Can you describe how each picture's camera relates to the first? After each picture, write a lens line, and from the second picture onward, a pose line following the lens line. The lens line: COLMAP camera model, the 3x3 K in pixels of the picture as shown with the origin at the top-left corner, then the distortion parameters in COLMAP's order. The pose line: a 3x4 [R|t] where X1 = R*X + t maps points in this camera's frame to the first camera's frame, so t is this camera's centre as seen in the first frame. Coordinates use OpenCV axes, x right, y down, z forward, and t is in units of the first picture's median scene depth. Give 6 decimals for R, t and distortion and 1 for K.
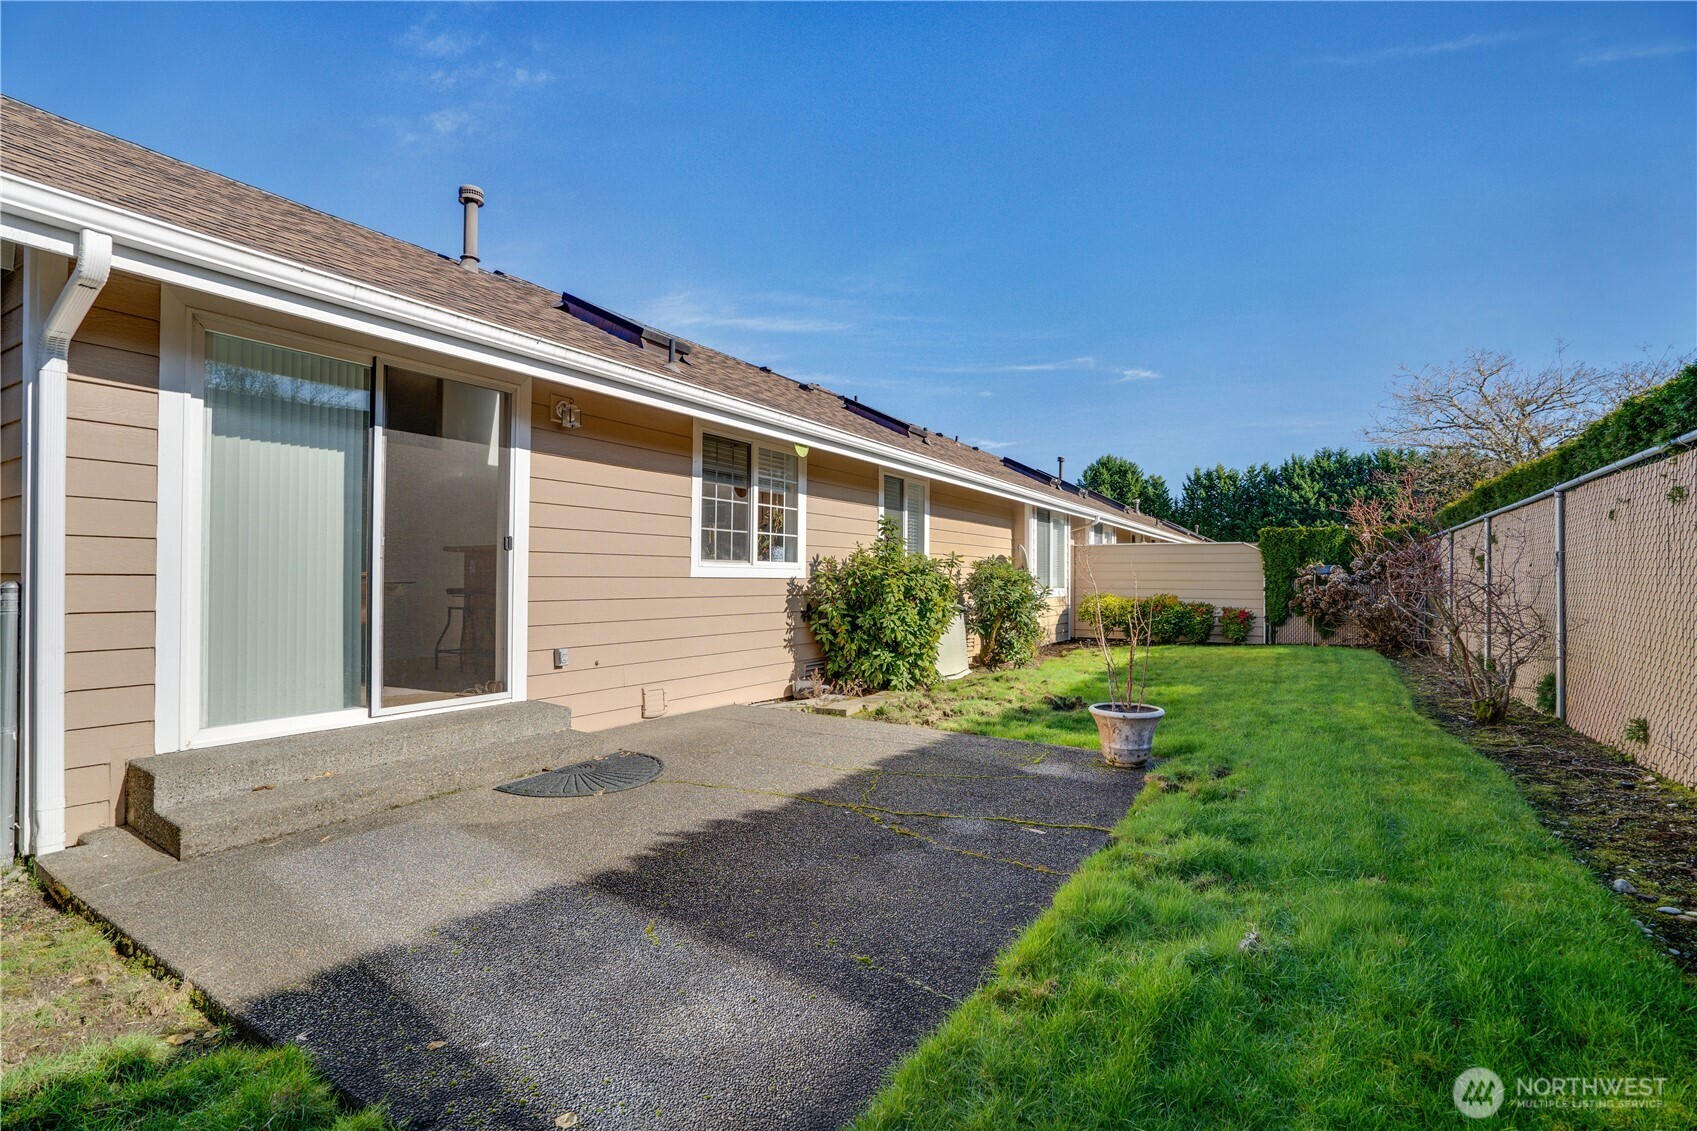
lens RADIAL K [[785.6, 0, 838.1], [0, 785.6, 573.1], [0, 0, 1]] dist [-0.058077, 0.021784]
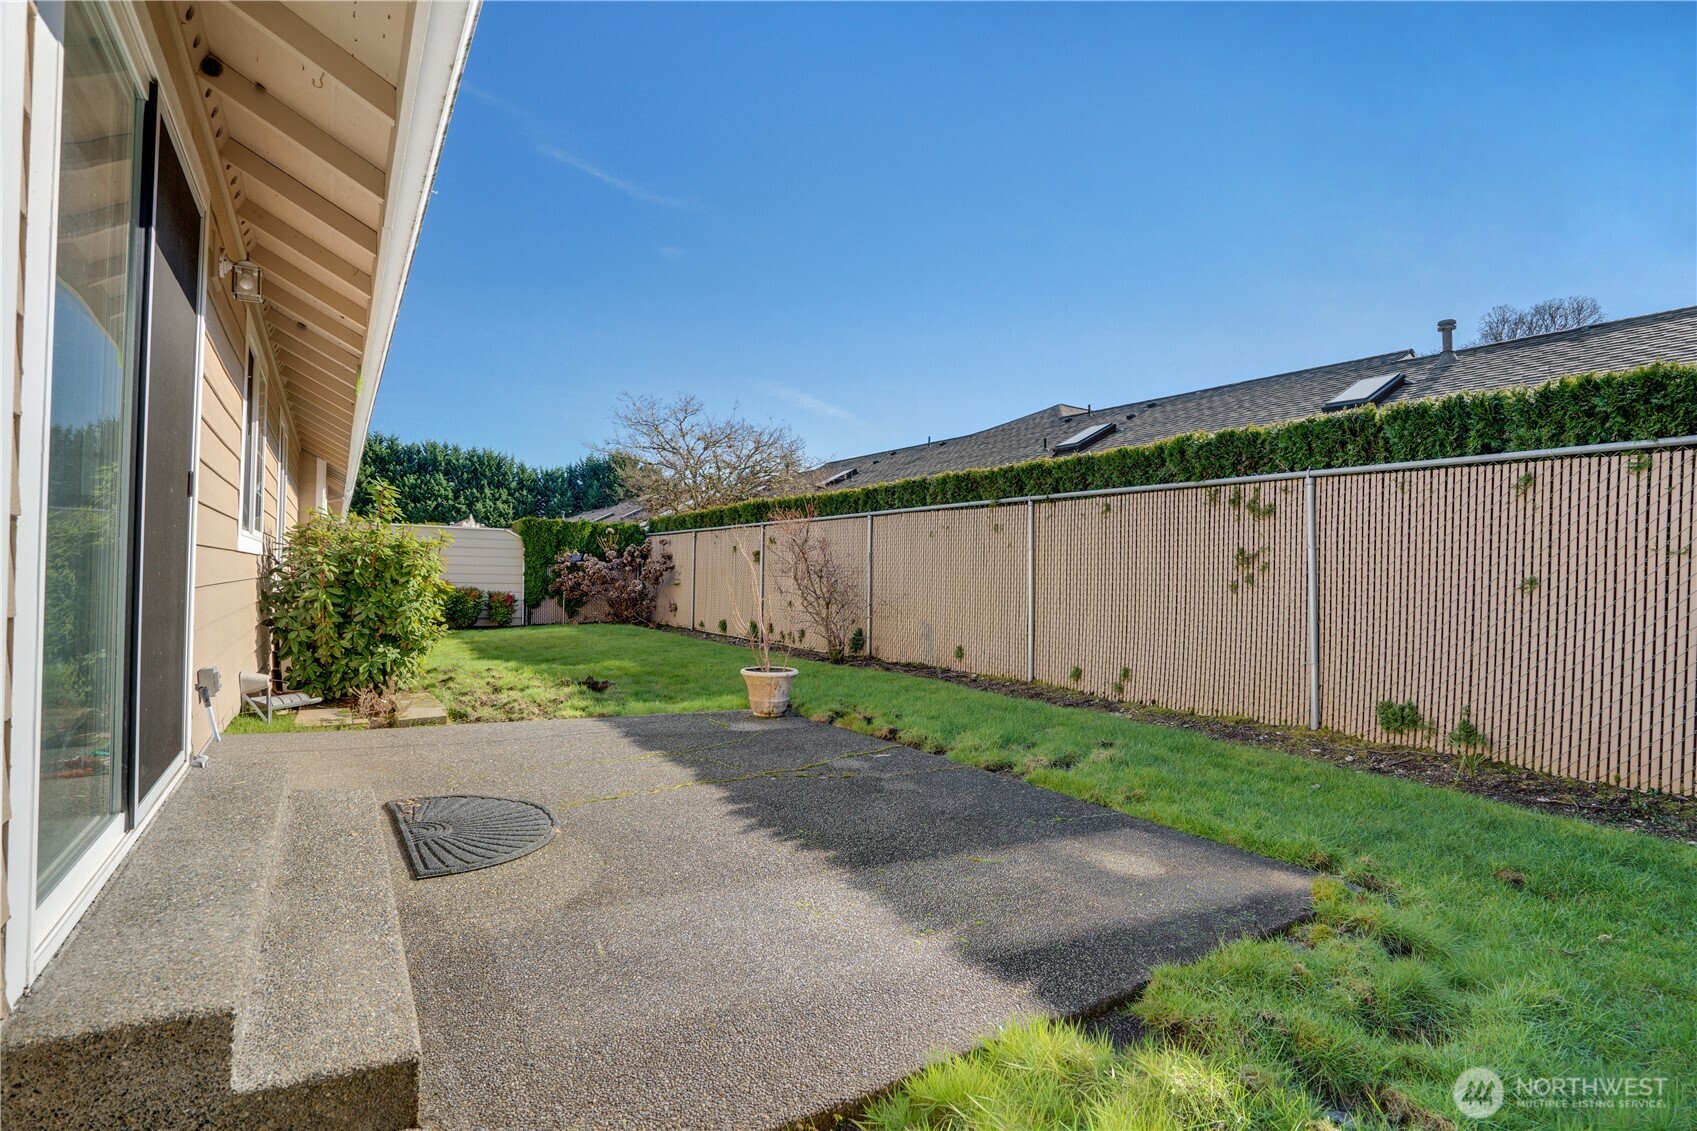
lens RADIAL K [[802.3, 0, 848.5], [0, 802.3, 565.5], [0, 0, 1]] dist [-0.062189, 0.022554]
pose [[0.438131, 0.016200, 0.898765, -0.825590], [-0.024946, 0.999672, -0.005858, 0.013474], [-0.898565, -0.019854, 0.438392, 0.378189]]
